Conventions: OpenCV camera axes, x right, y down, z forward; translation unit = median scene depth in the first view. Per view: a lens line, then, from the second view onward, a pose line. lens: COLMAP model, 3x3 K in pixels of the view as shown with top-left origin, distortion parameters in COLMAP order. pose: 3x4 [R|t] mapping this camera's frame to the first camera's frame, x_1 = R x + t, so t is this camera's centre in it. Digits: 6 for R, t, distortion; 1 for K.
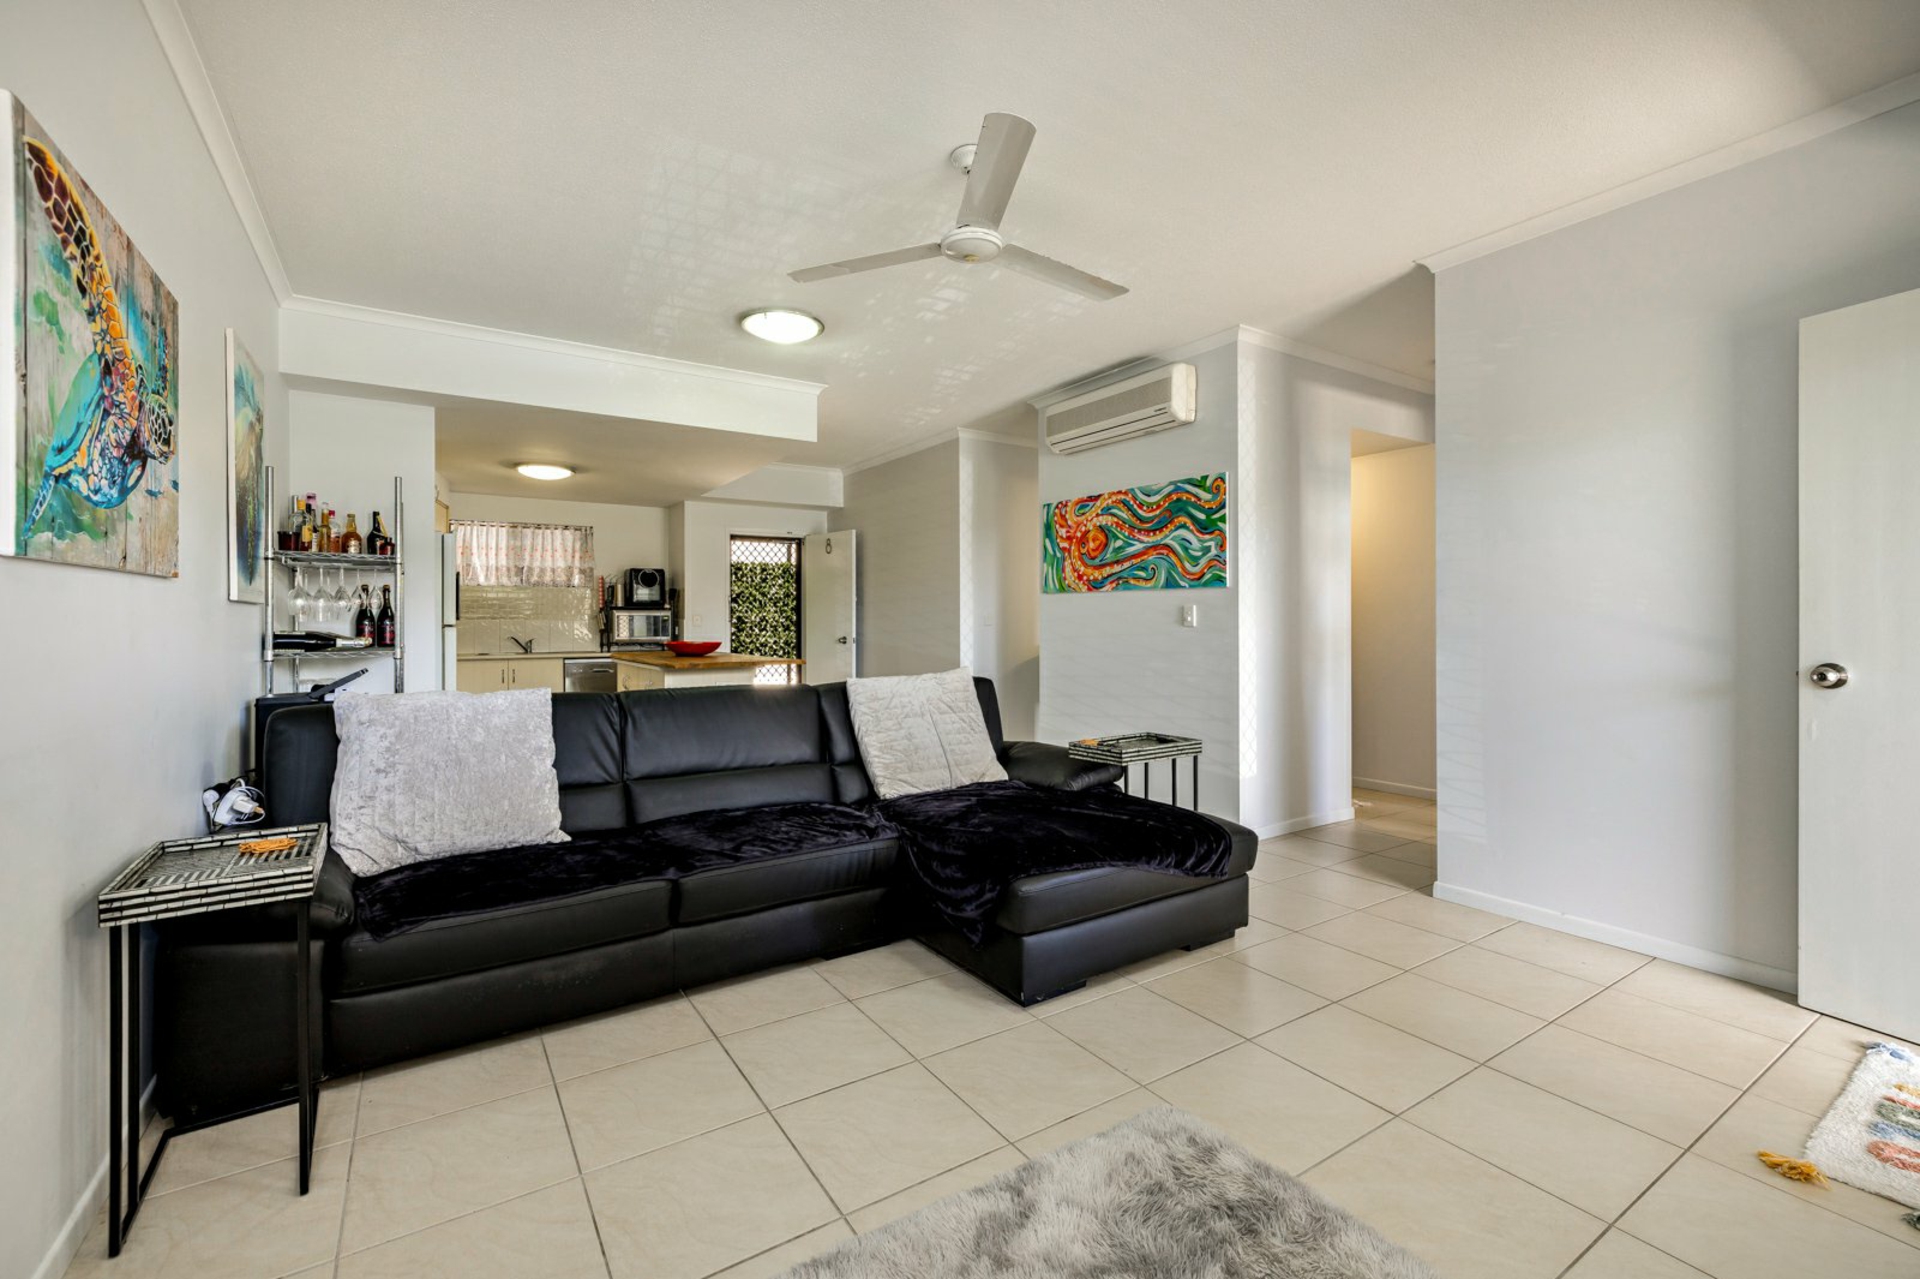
lens RADIAL K [[814.2, 0, 965.3], [0, 814.2, 625.1], [0, 0, 1]] dist [0.003561, 0.000234]
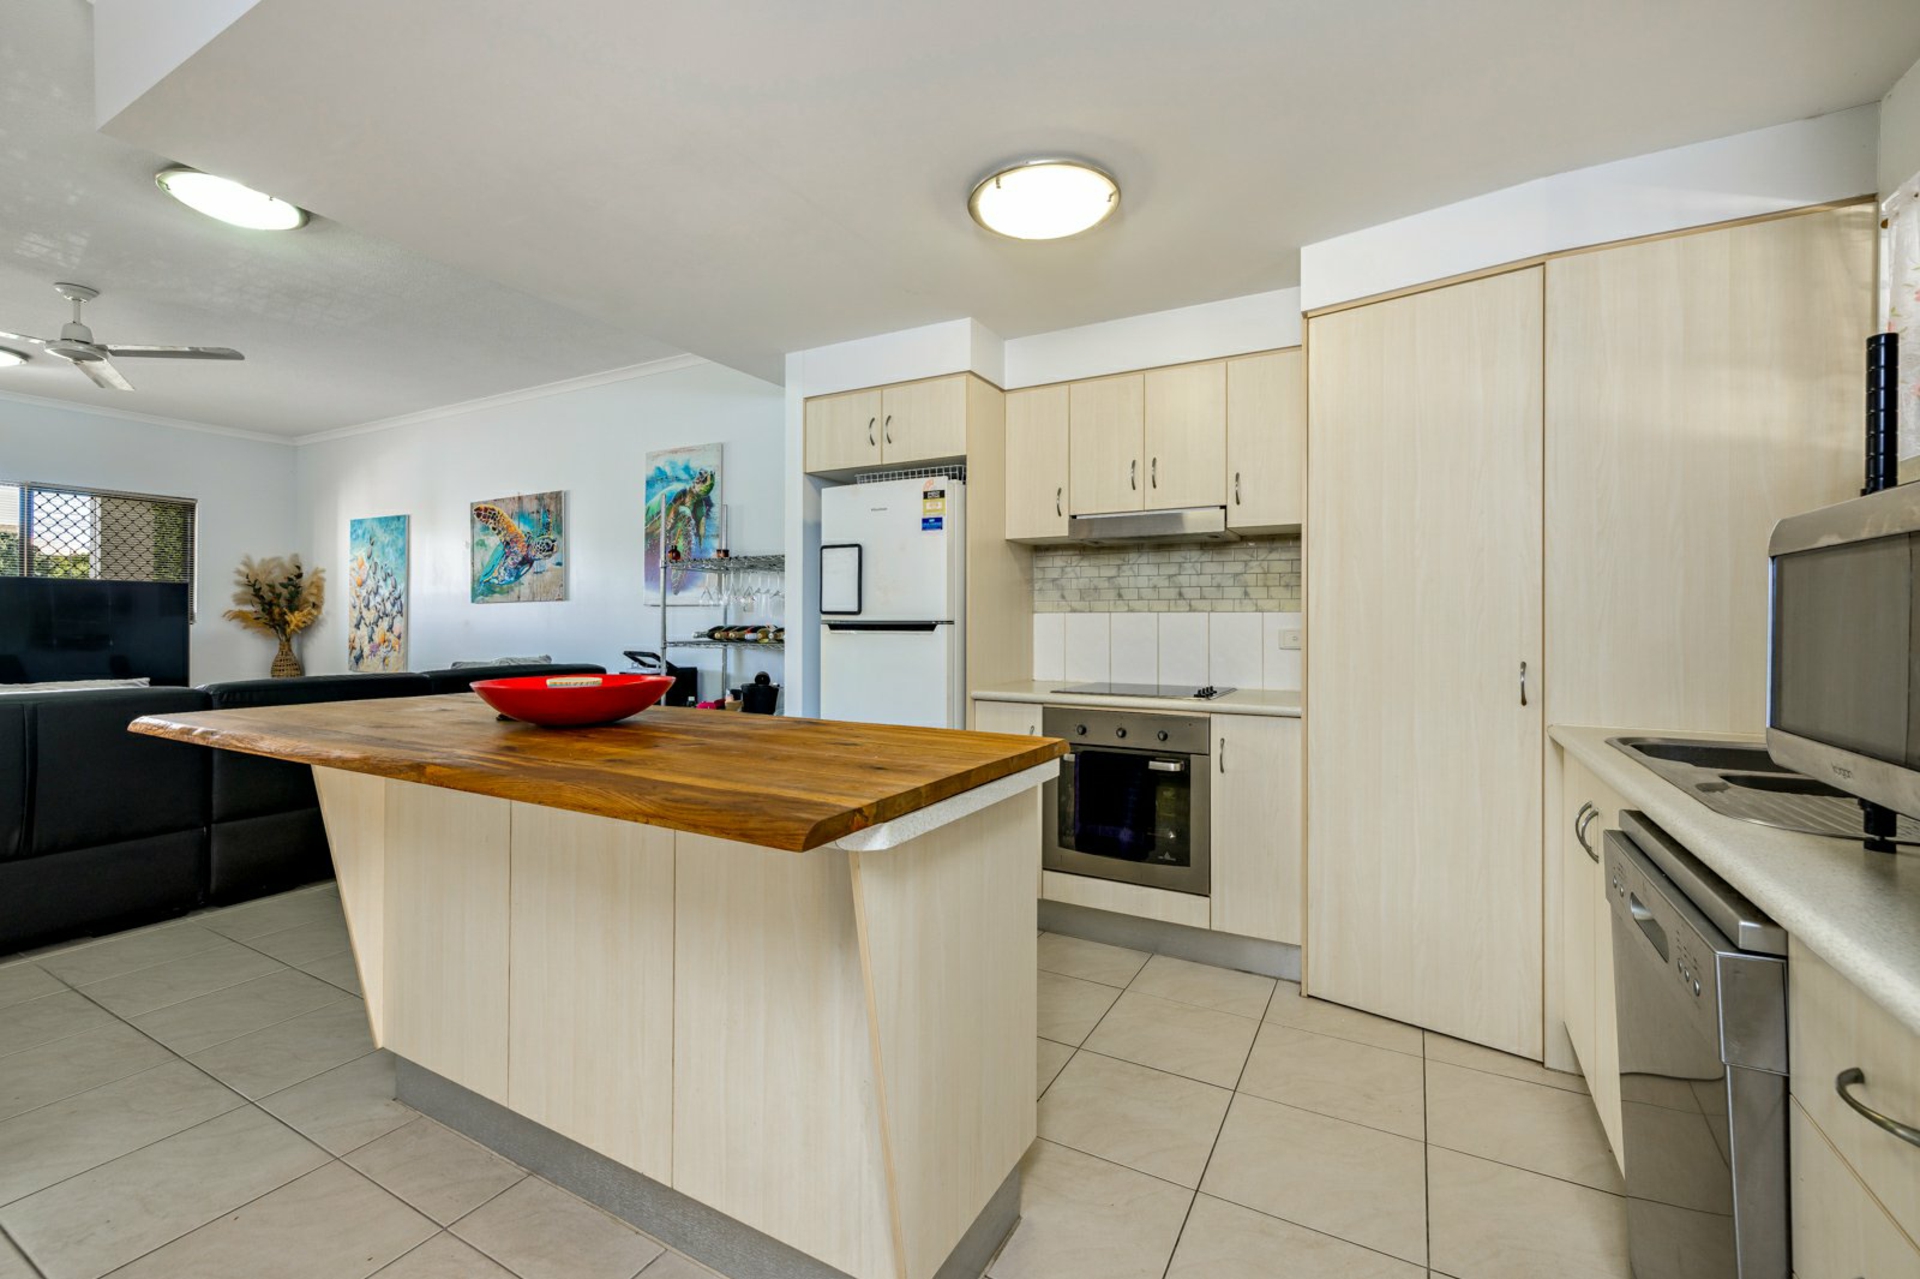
lens RADIAL K [[814.2, 0, 959.7], [0, 814.2, 621.5], [0, 0, 1]] dist [0.003561, 0.000234]
pose [[-0.883024, -0.005701, -0.469294, -0.223052], [-0.007107, 0.999974, 0.001223, -0.001323], [0.469275, 0.004416, -0.883041, 0.971978]]
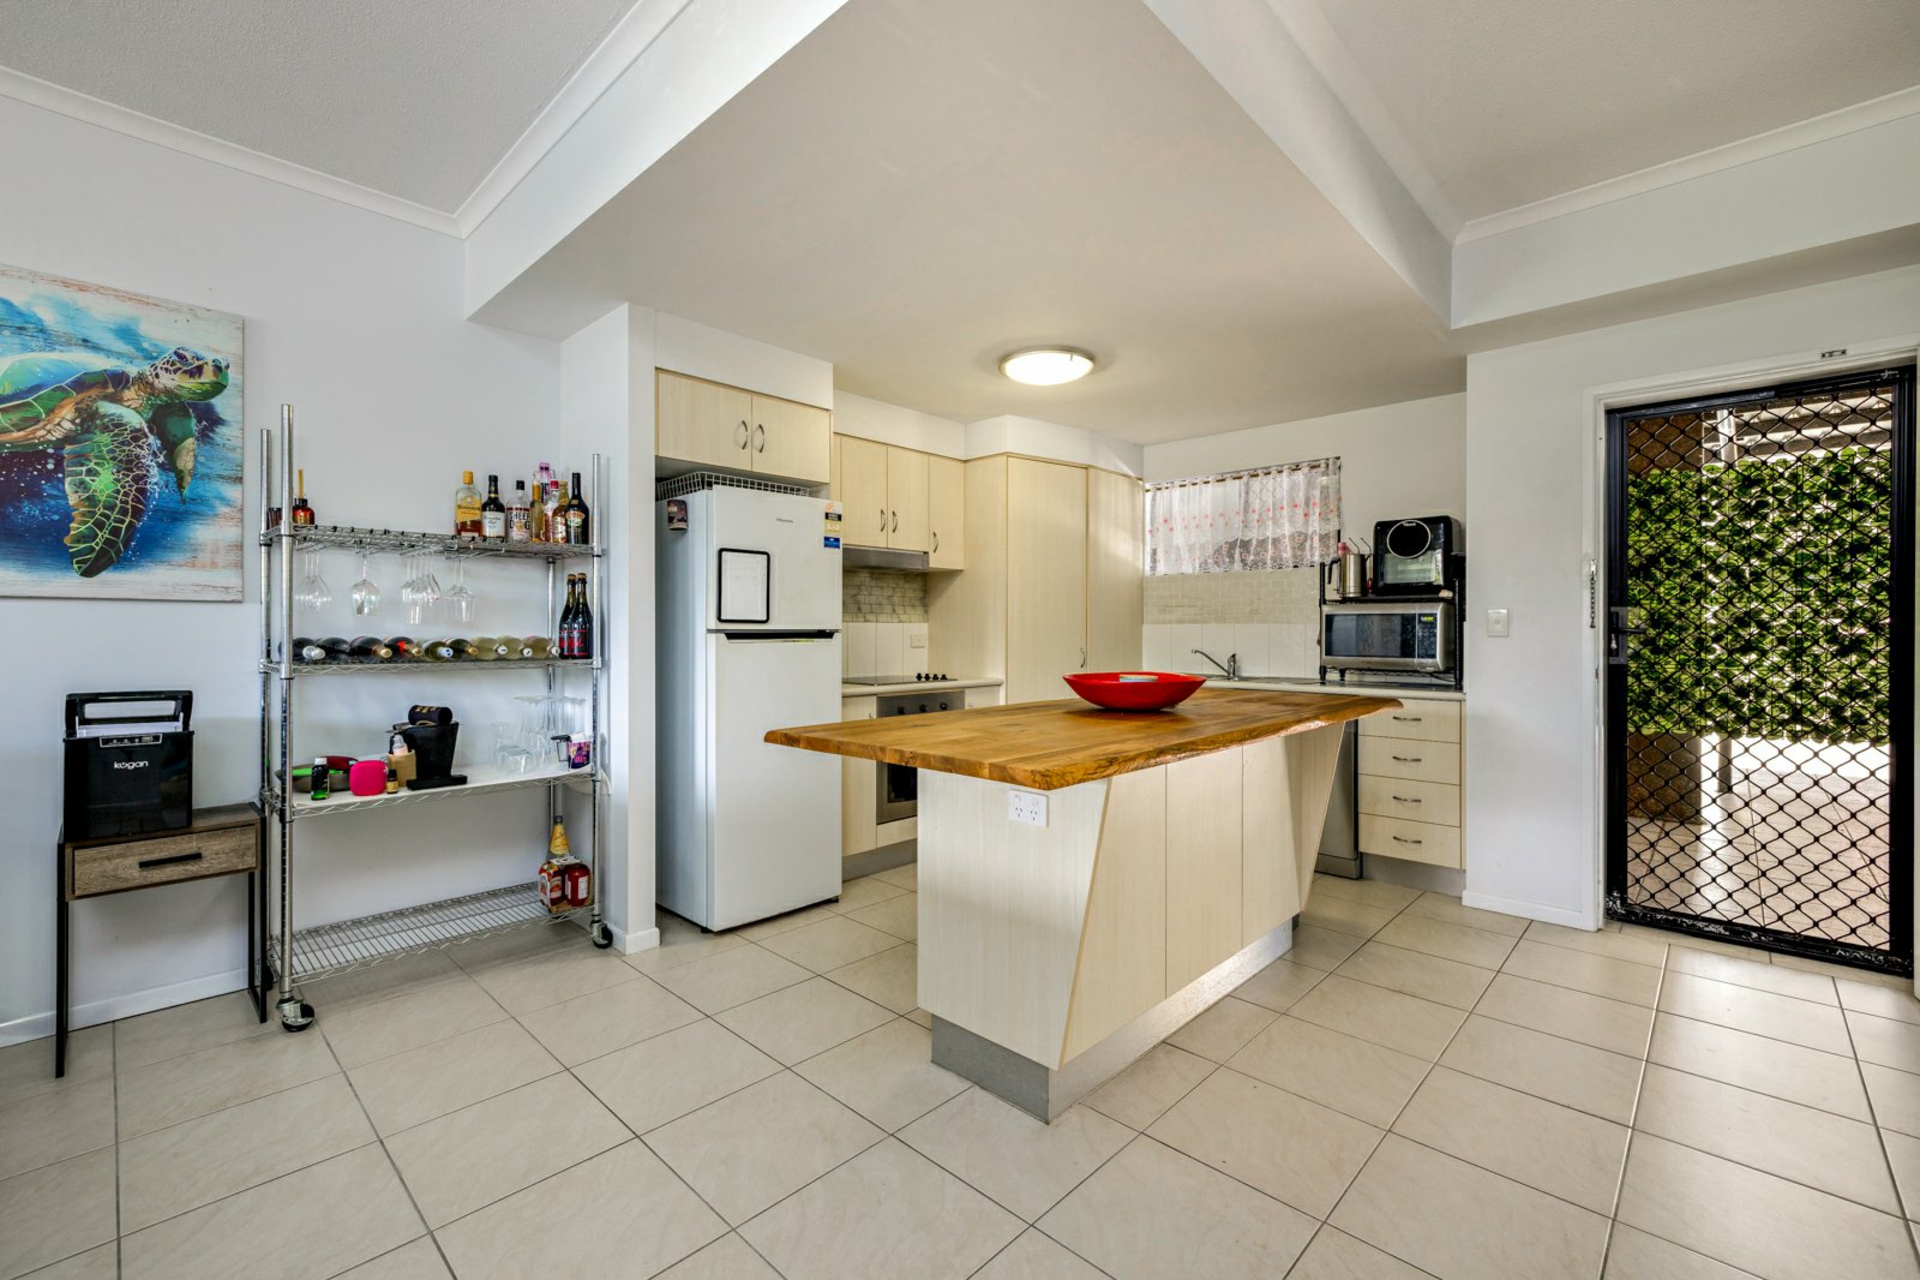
lens RADIAL K [[814.2, 0, 962.9], [0, 814.2, 634.2], [0, 0, 1]] dist [0.003561, 0.000234]
pose [[0.237232, 0.004279, -0.971444, 0.021119], [-0.004727, 0.999984, 0.003250, -0.000378], [0.971442, 0.003821, 0.237248, 0.622321]]
